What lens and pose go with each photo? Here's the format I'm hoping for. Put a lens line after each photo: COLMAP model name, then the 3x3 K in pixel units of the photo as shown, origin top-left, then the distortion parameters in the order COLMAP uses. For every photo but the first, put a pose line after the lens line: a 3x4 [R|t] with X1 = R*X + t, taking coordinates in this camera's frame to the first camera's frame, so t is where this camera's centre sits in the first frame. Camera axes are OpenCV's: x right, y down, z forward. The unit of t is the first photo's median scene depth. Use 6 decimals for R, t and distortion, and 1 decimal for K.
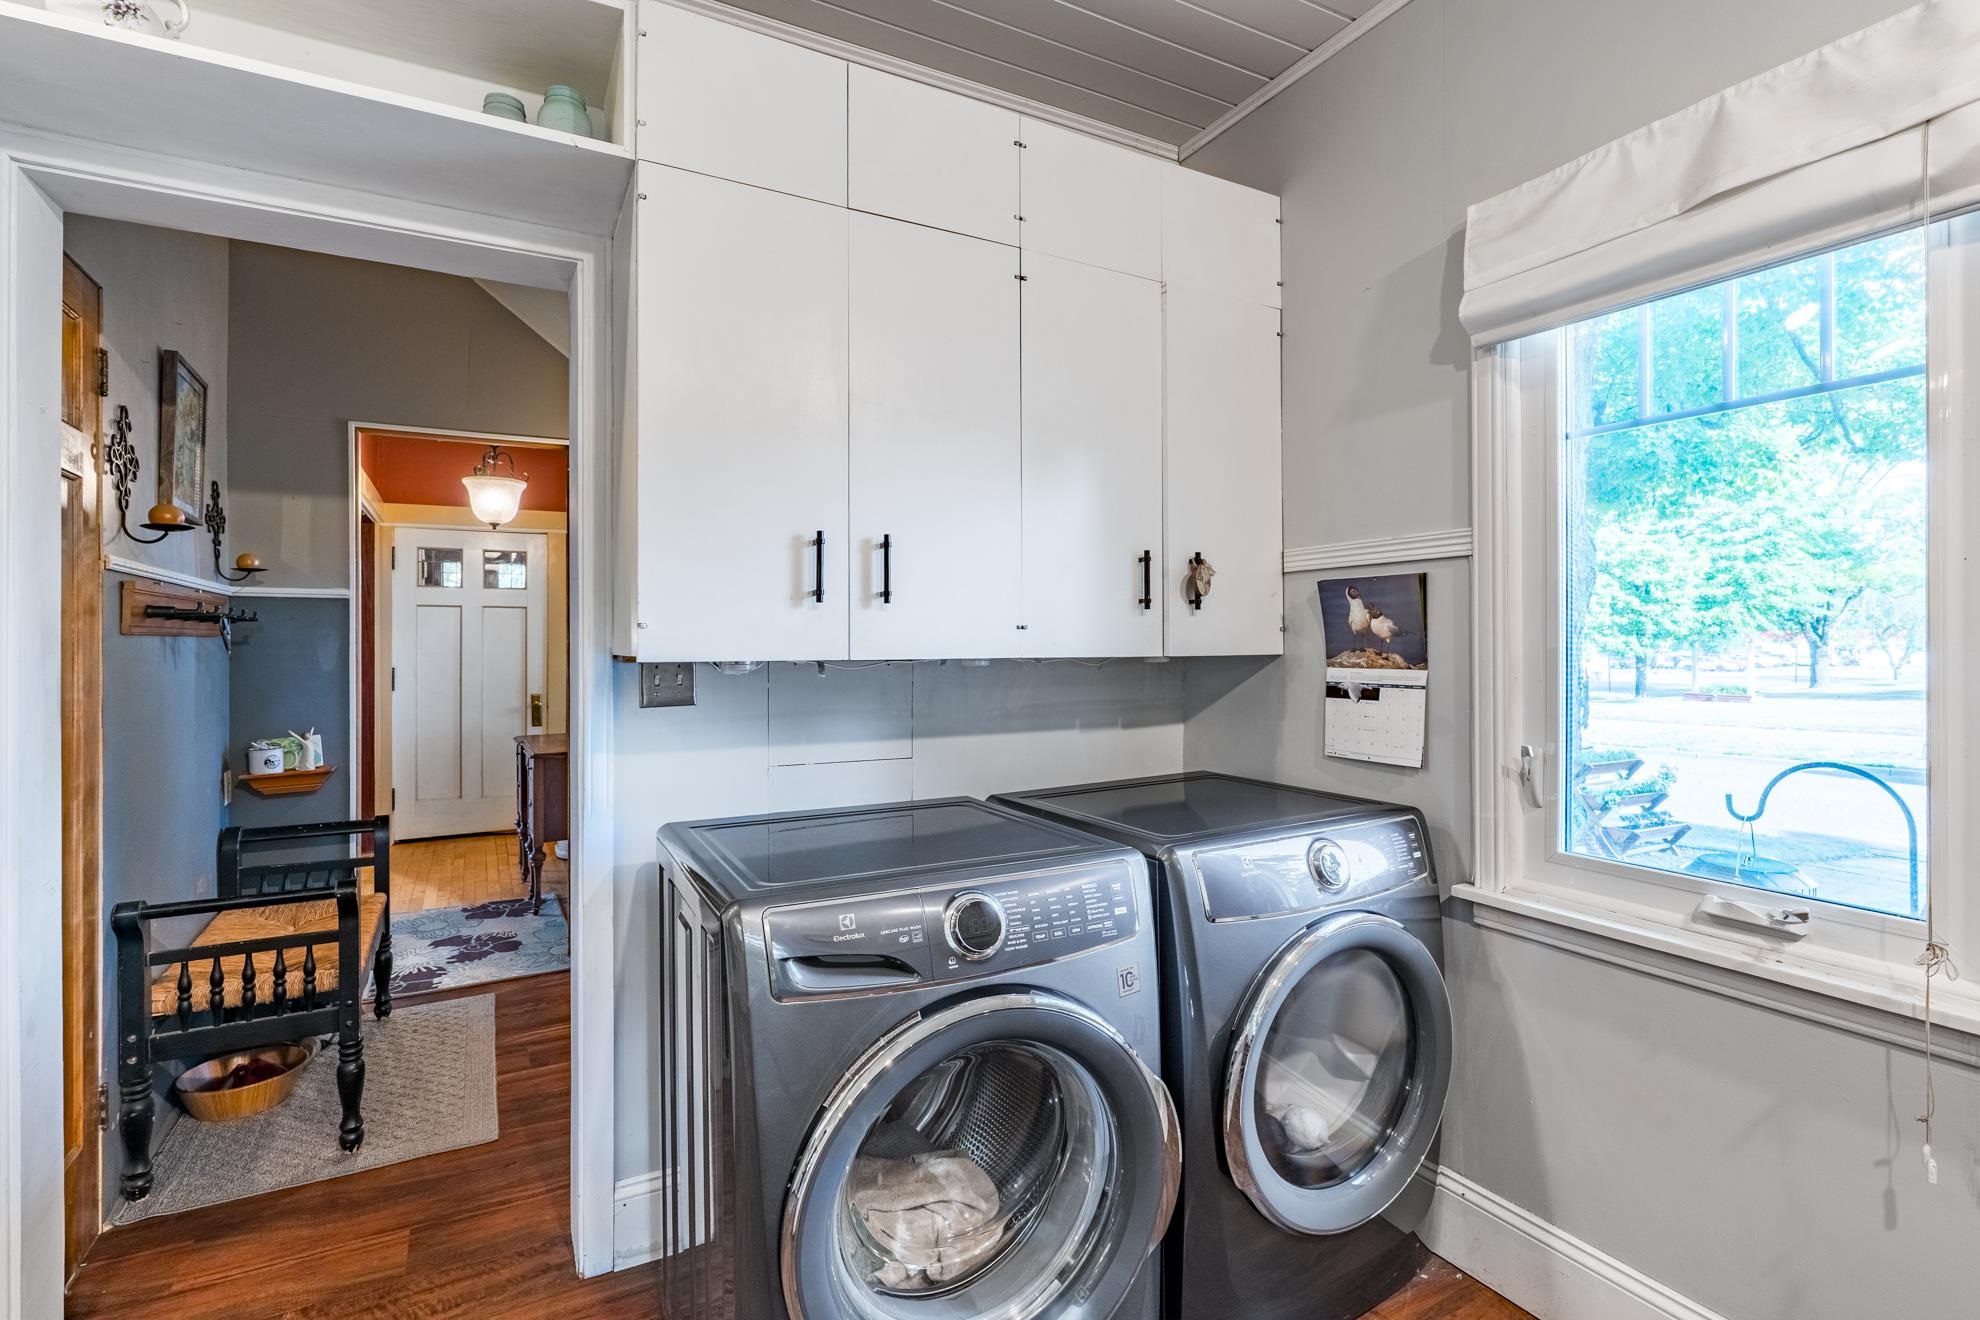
lens RADIAL K [[907.2, 0, 992.0], [0, 907.2, 648.0], [0, 0, 1]] dist [-0.001698, -0.000254]
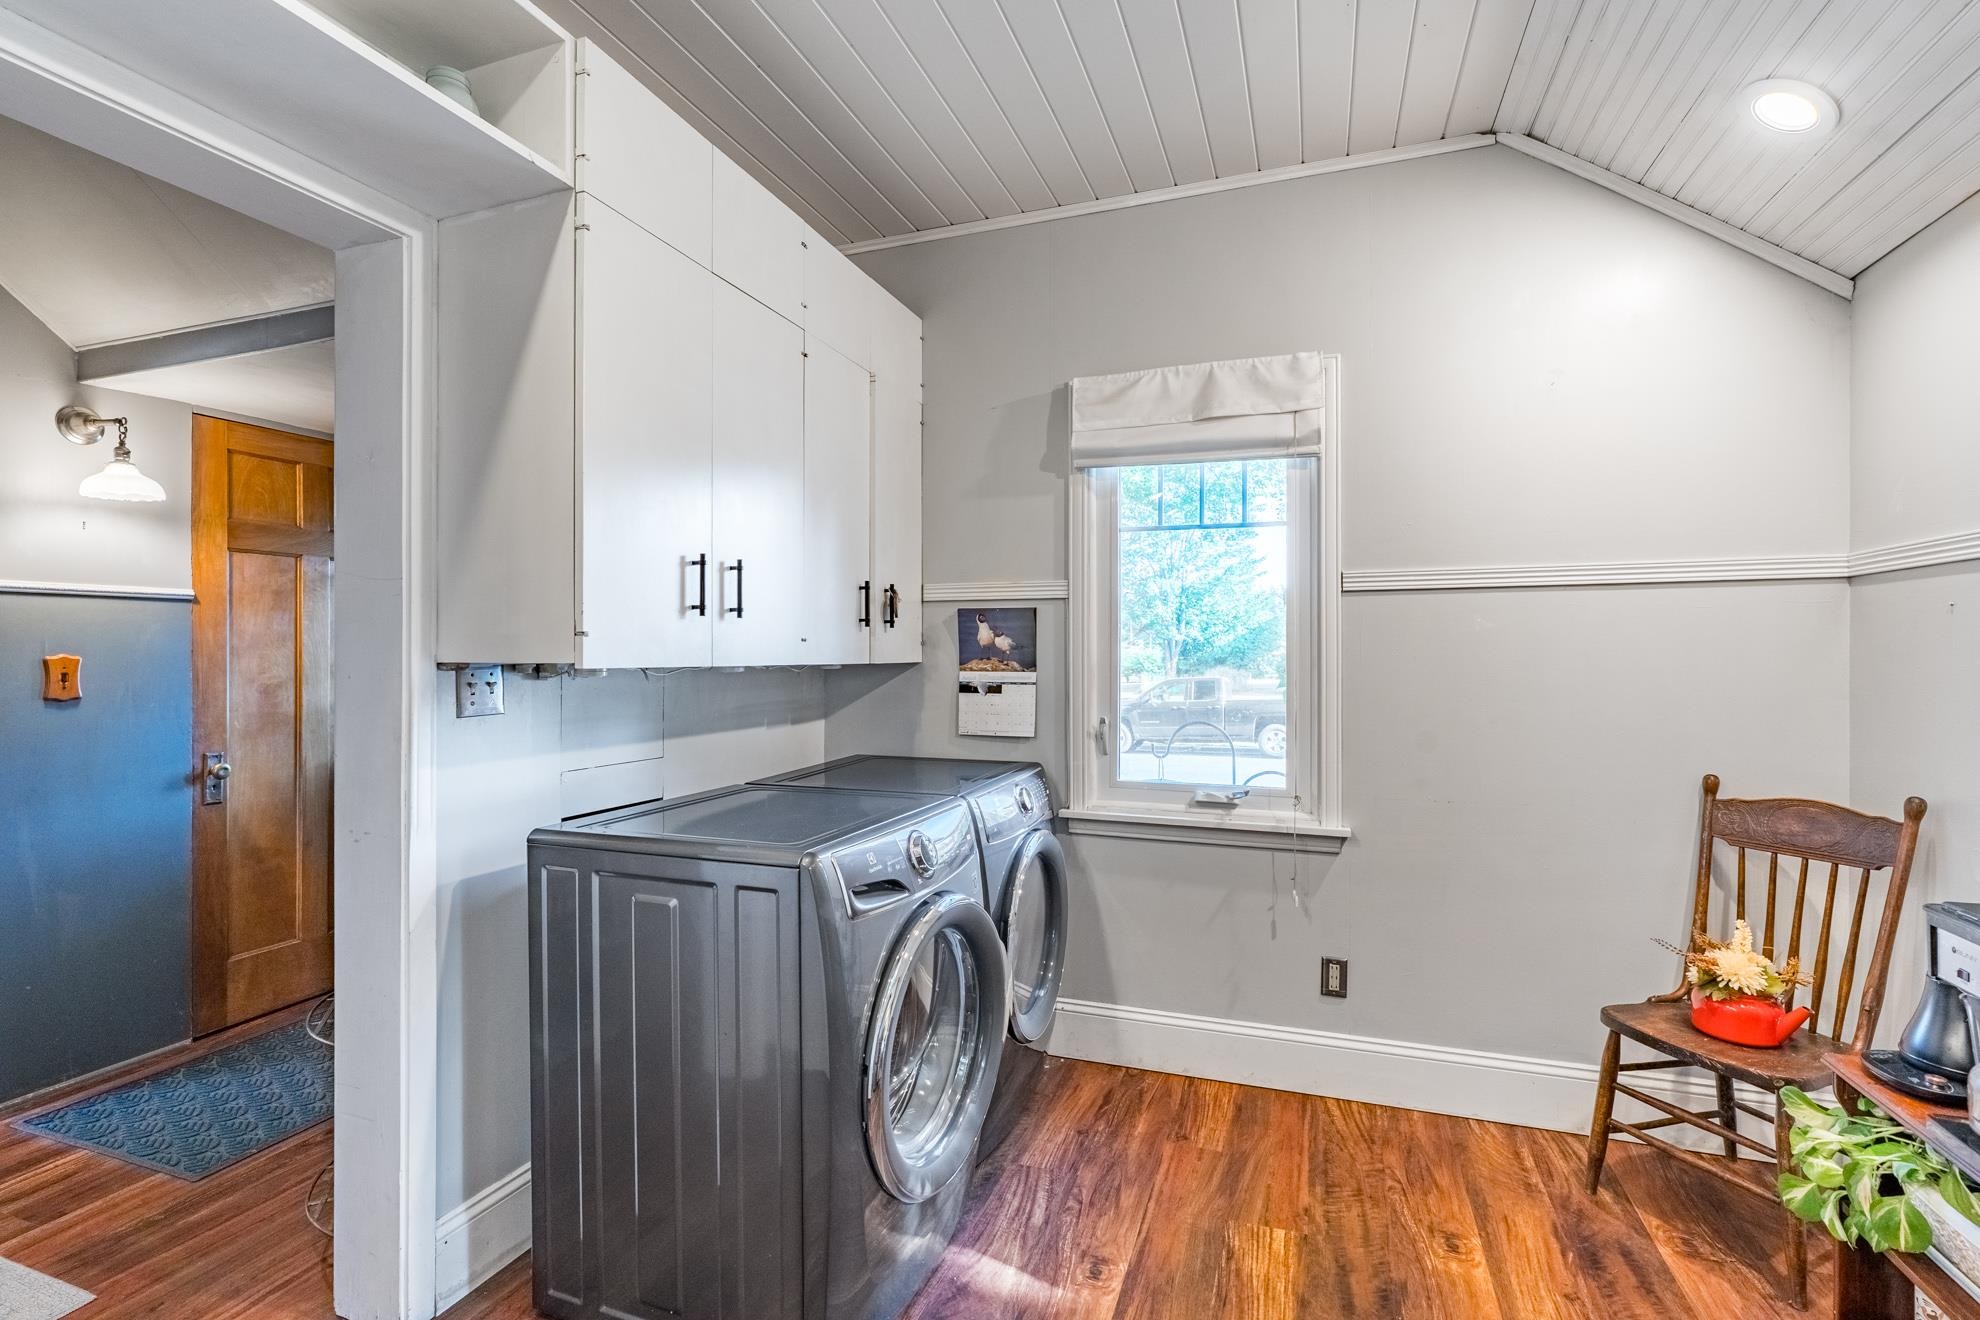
lens RADIAL K [[907.2, 0, 987.5], [0, 907.2, 661.1], [0, 0, 1]] dist [-0.001698, -0.000254]
pose [[0.751012, -0.000223, 0.660289, -0.578599], [-0.001036, 0.999998, 0.001515, 0.003974], [-0.660288, -0.001822, 0.751010, -0.080980]]
